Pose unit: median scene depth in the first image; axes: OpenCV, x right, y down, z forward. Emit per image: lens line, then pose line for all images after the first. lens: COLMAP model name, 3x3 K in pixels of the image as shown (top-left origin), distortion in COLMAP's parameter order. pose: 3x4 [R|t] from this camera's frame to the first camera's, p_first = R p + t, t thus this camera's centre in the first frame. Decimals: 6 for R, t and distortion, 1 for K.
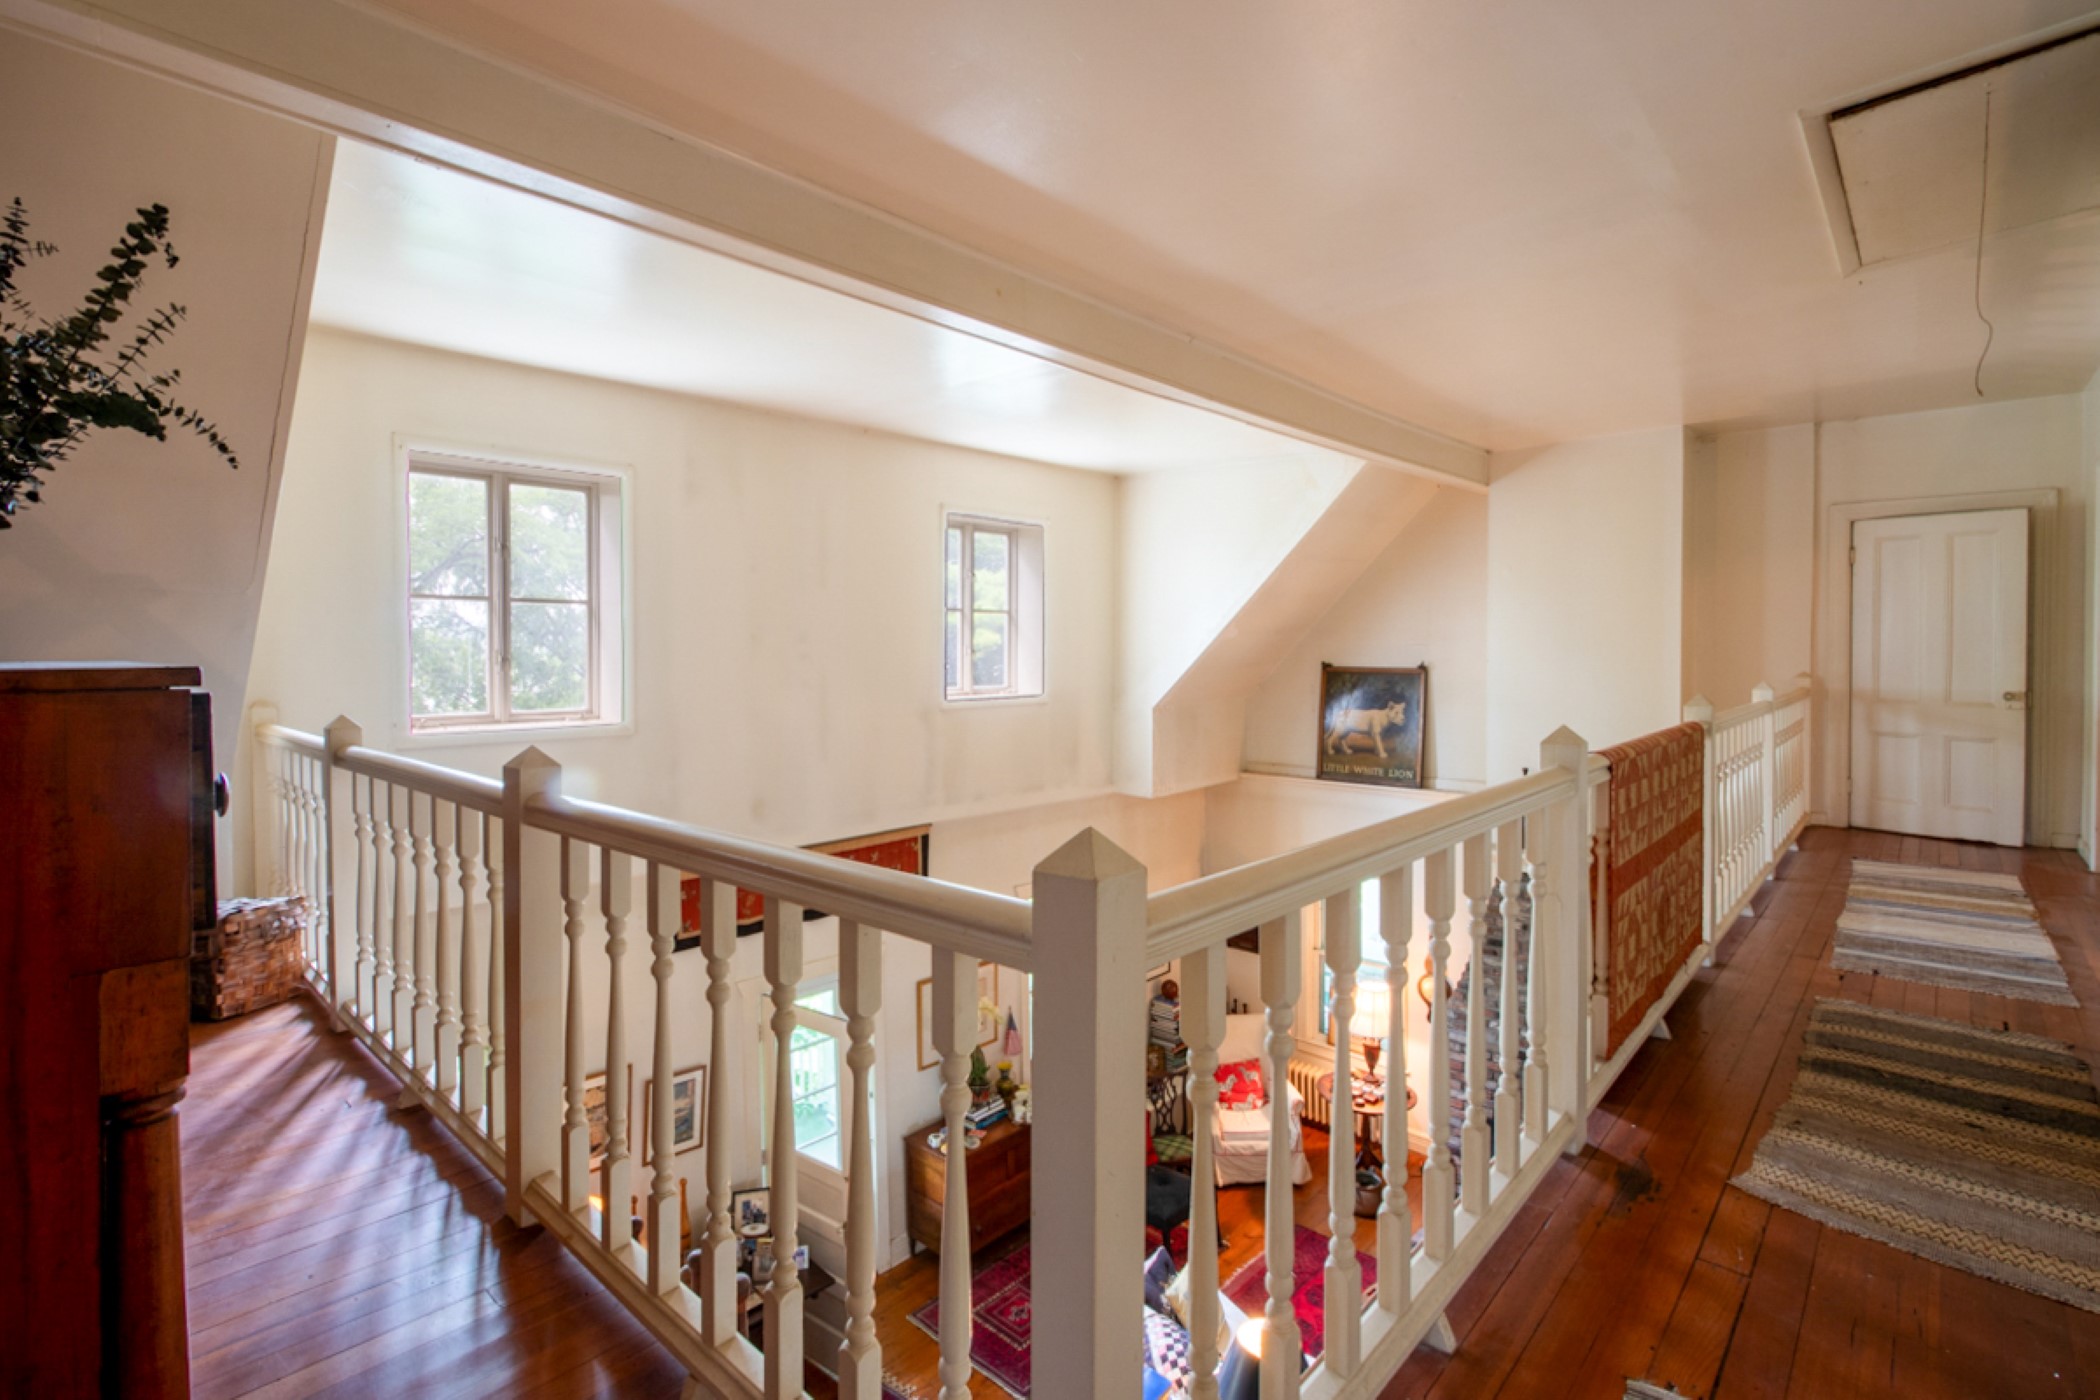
lens RADIAL K [[983.1, 0, 1041.3], [0, 983.1, 694.6], [0, 0, 1]] dist [0.002031, 0.000477]
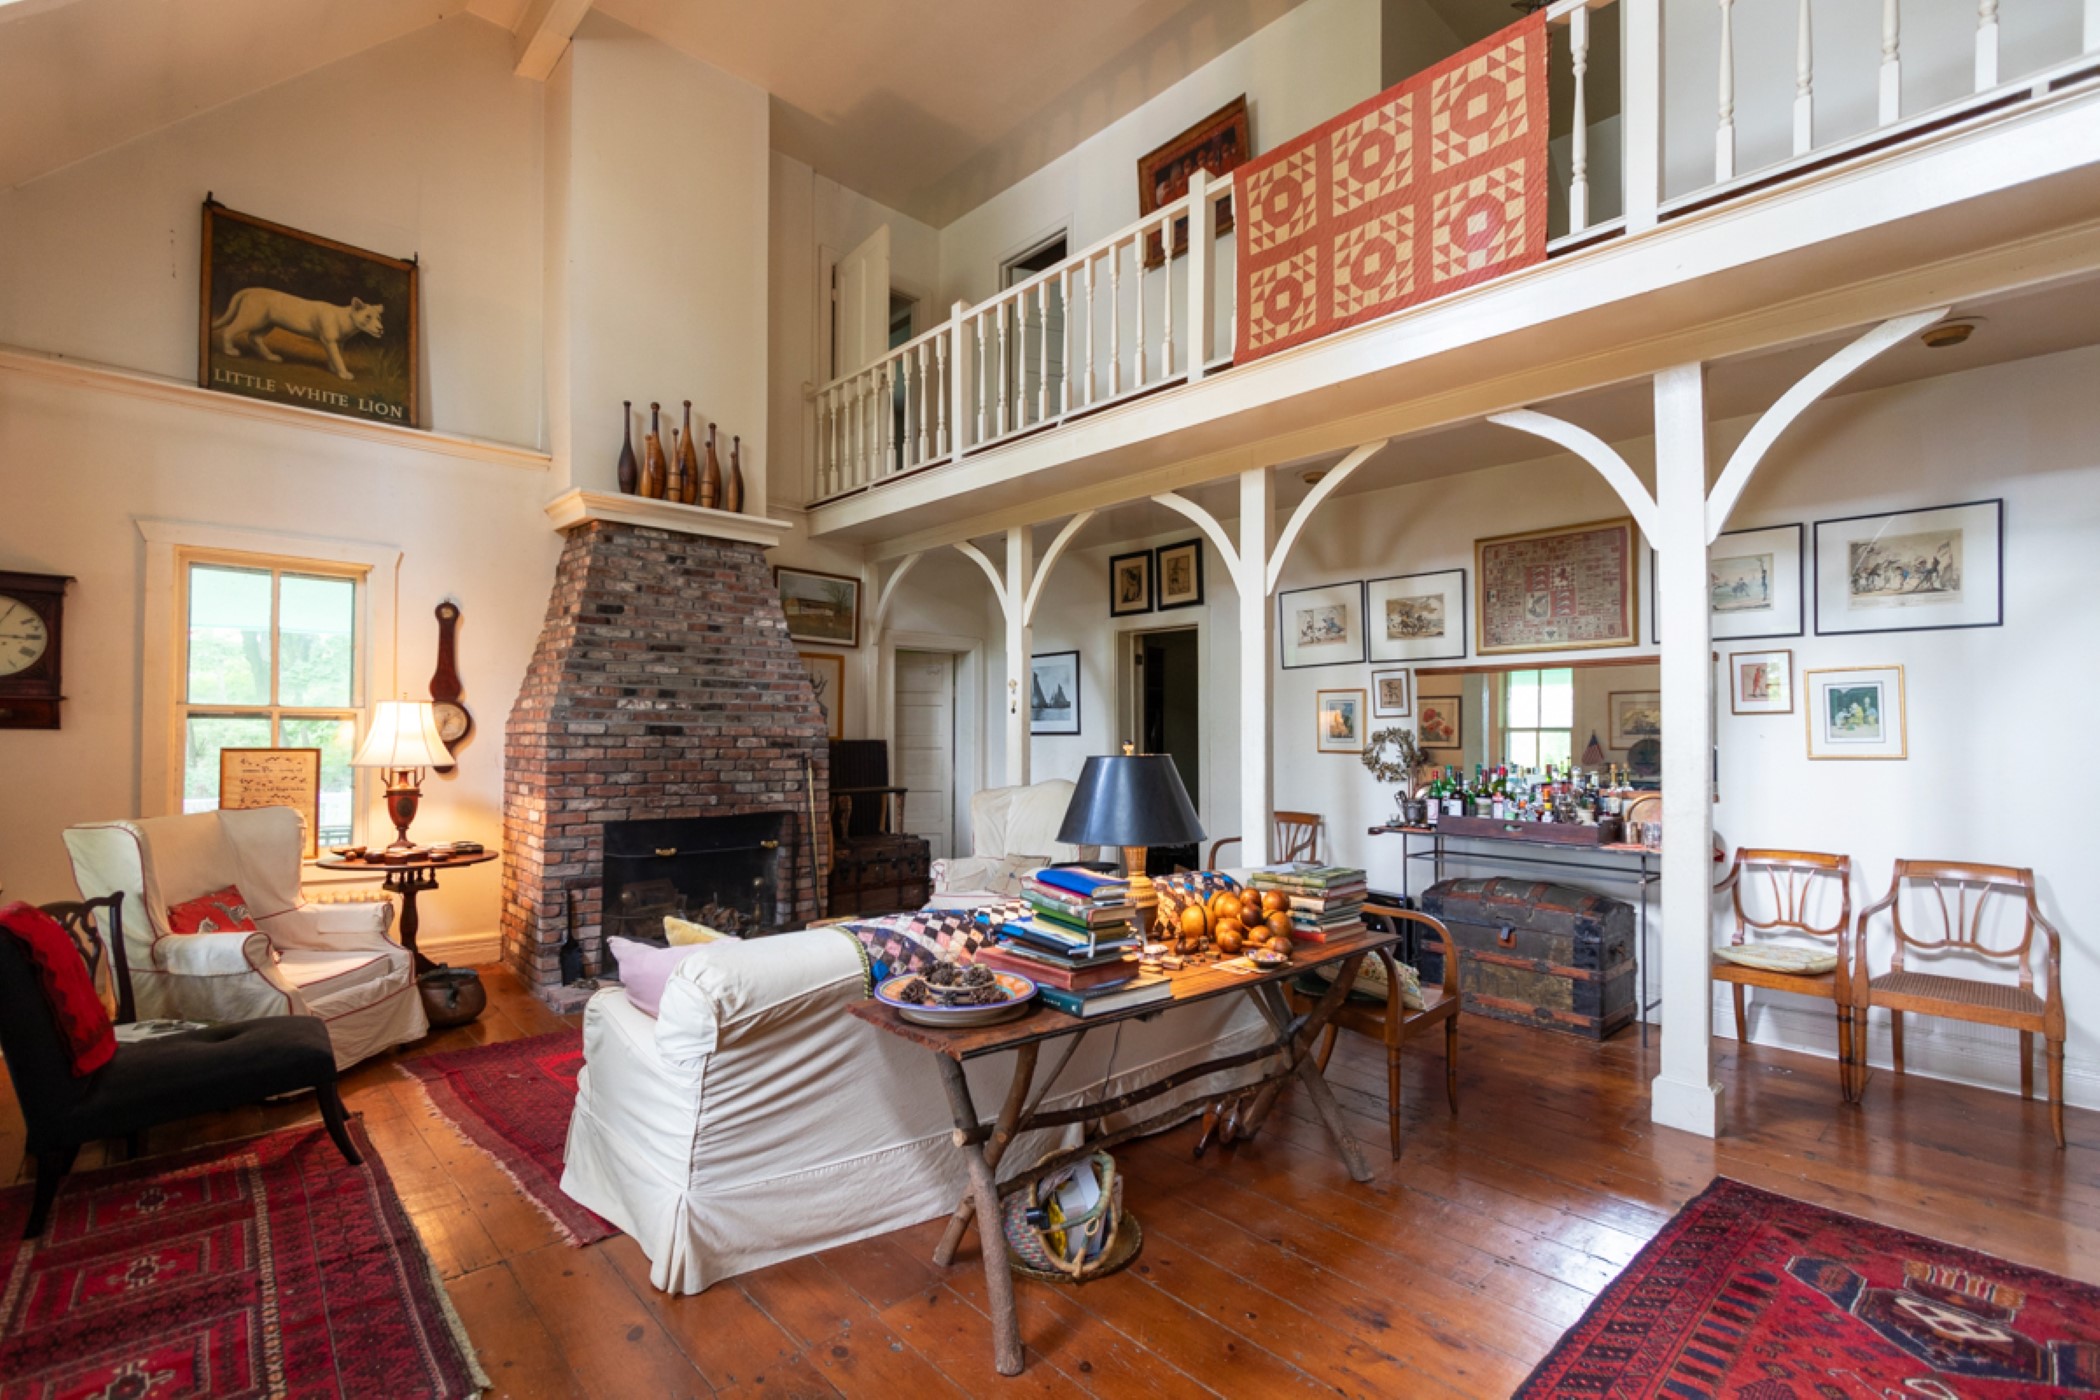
lens RADIAL K [[947.0, 0, 1055.2], [0, 947.0, 734.3], [0, 0, 1]] dist [0.002953, 0.000112]
pose [[0.074217, 0.006804, 0.997219, -0.260746], [0.034892, 0.999347, -0.009415, 0.350335], [-0.996632, 0.035493, 0.073931, 0.546116]]
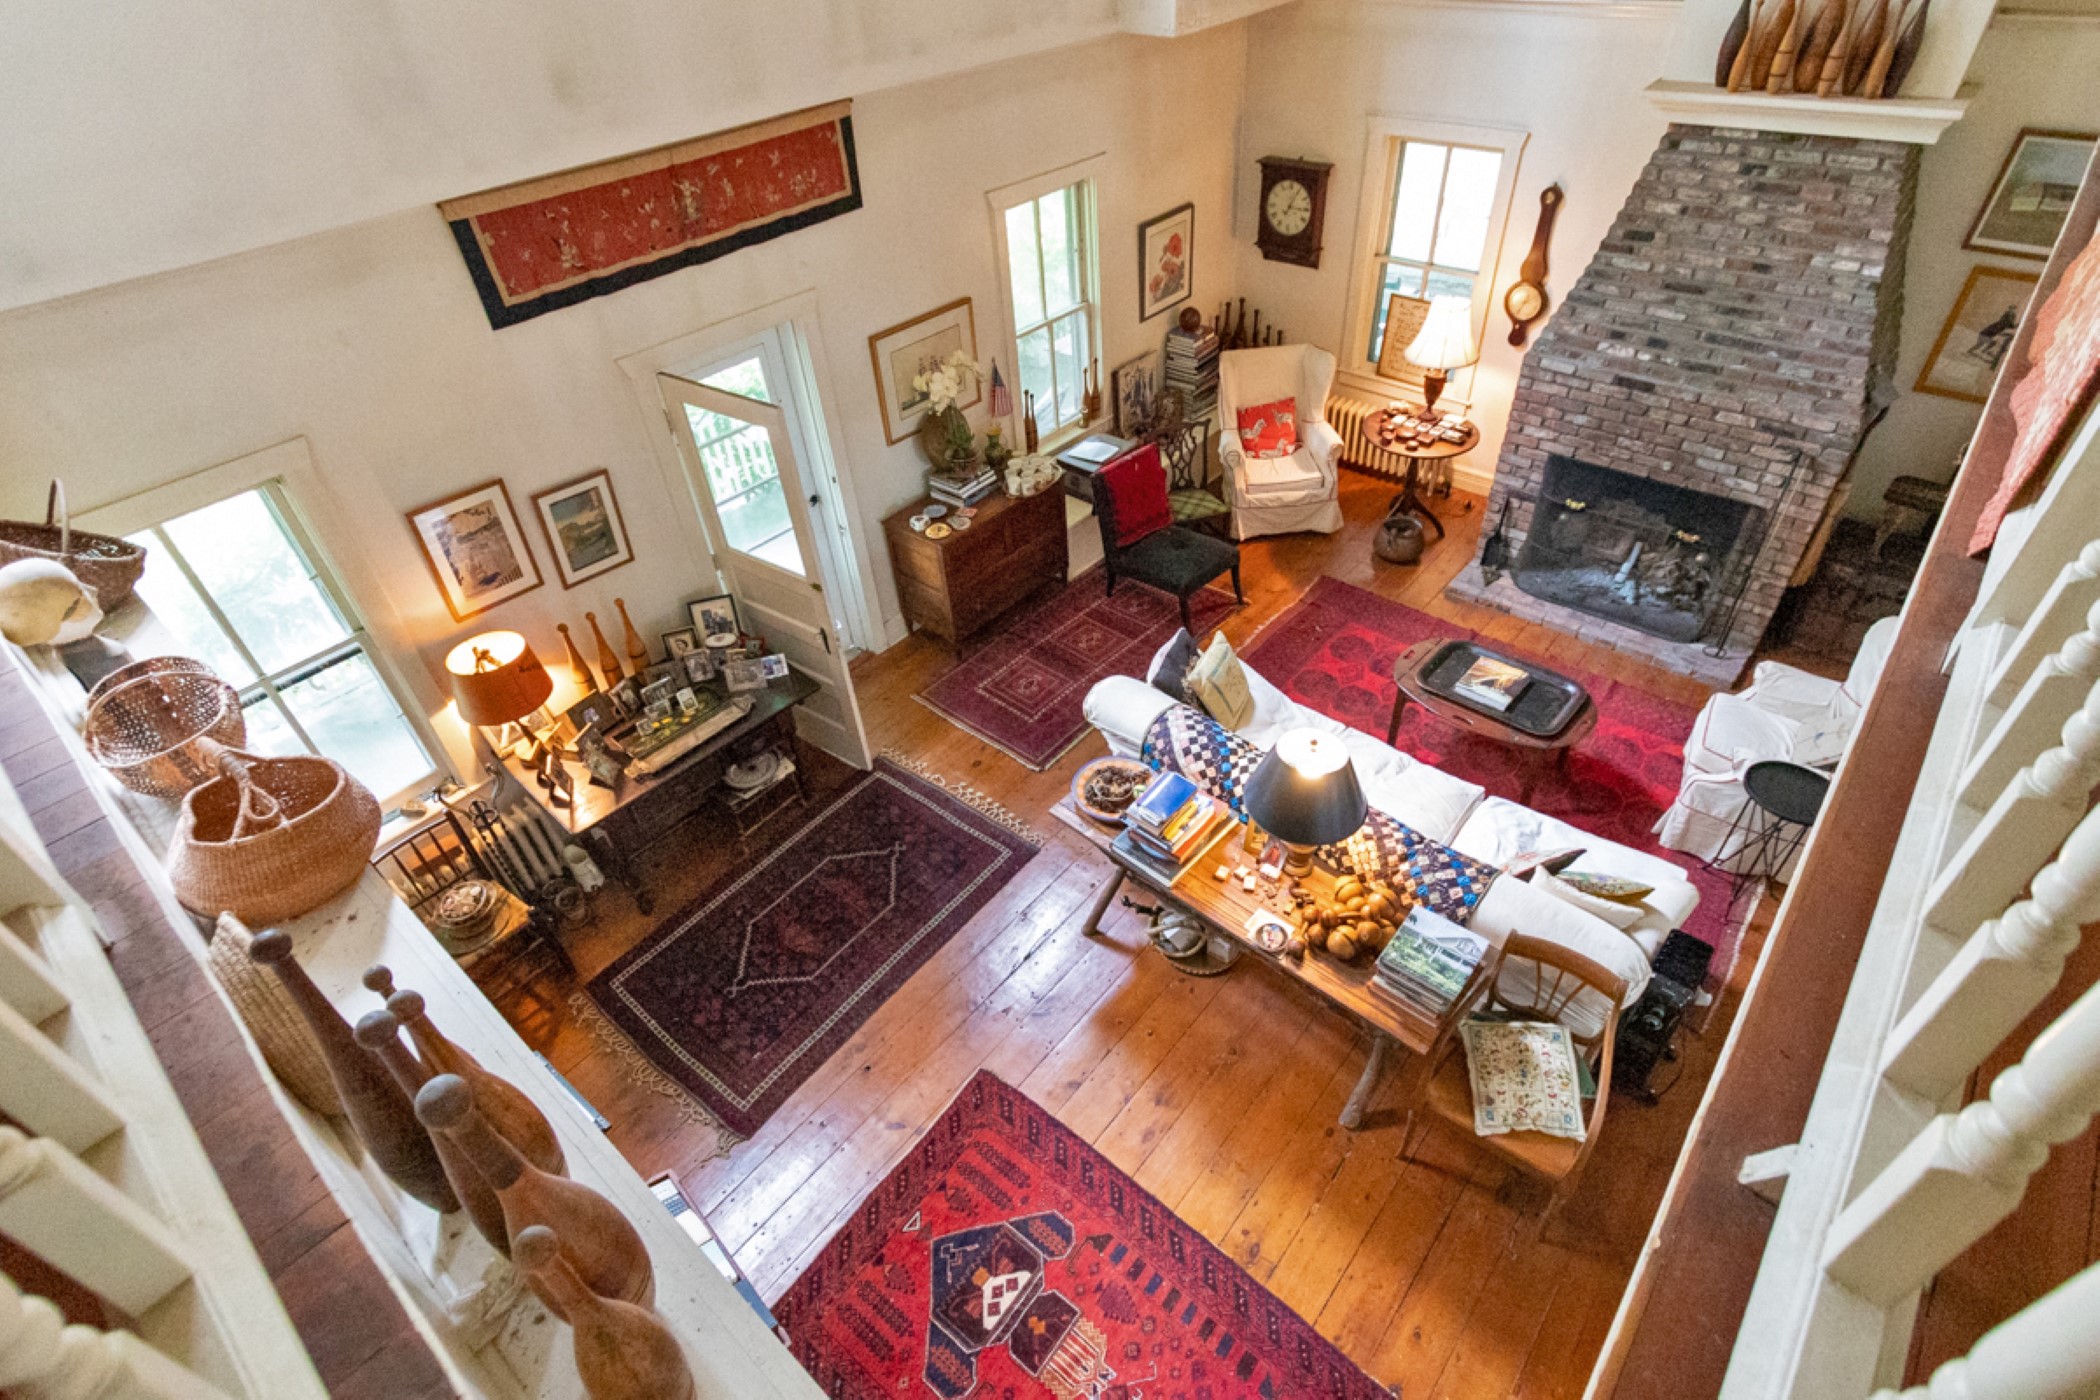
lens RADIAL K [[1006.4, 0, 1056.9], [0, 1006.4, 704.3], [0, 0, 1]] dist [0.001999, 0.000081]
pose [[0.998210, -0.059547, -0.005540, 0.007606], [0.050215, 0.784237, 0.618426, 0.035074], [-0.032481, -0.617597, 0.785824, 0.183830]]
